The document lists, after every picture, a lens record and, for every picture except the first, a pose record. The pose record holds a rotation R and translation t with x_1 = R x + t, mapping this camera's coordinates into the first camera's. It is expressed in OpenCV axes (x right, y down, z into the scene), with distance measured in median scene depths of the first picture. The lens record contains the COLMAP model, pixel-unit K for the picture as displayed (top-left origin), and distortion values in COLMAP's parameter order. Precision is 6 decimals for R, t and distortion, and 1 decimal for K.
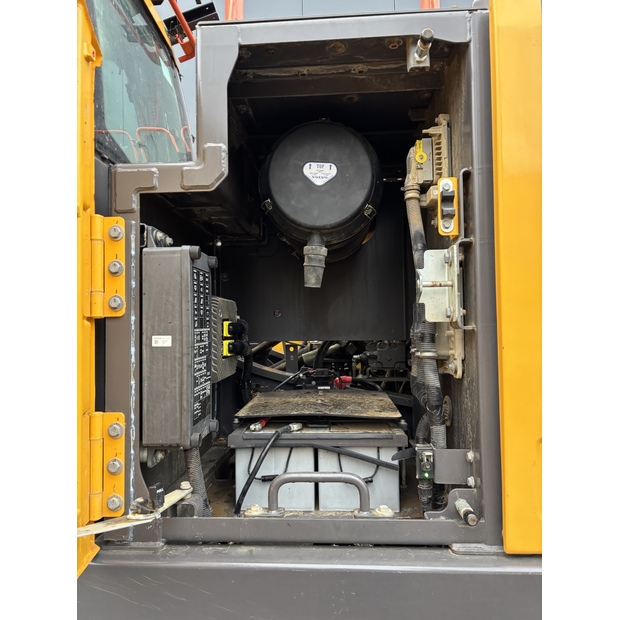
lens RADIAL K [[467.8, 0, 294.4], [0, 467.8, 318.2], [0, 0, 1]] dist [0.026651, -0.037974]
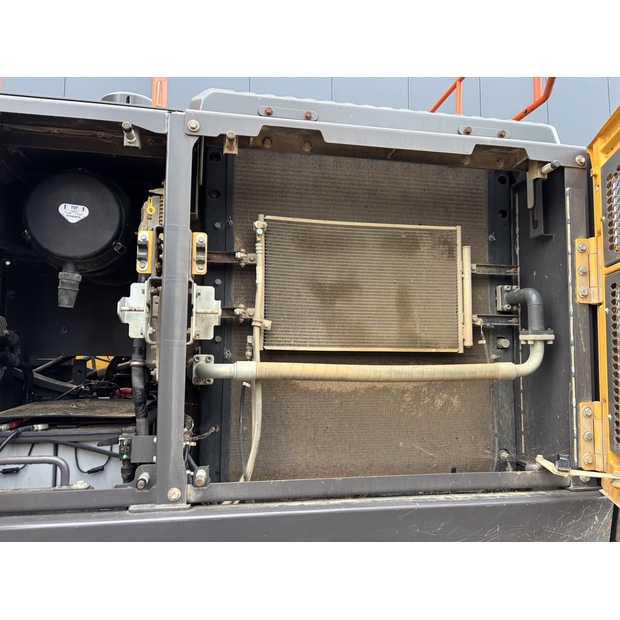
lens RADIAL K [[467.8, 0, 294.4], [0, 467.8, 318.2], [0, 0, 1]] dist [0.026651, -0.037974]
pose [[0.965550, 0.038486, 0.257358, 0.309016], [-0.026100, 0.998338, -0.051372, 0.007299], [-0.258907, 0.042885, 0.964950, -0.305535]]
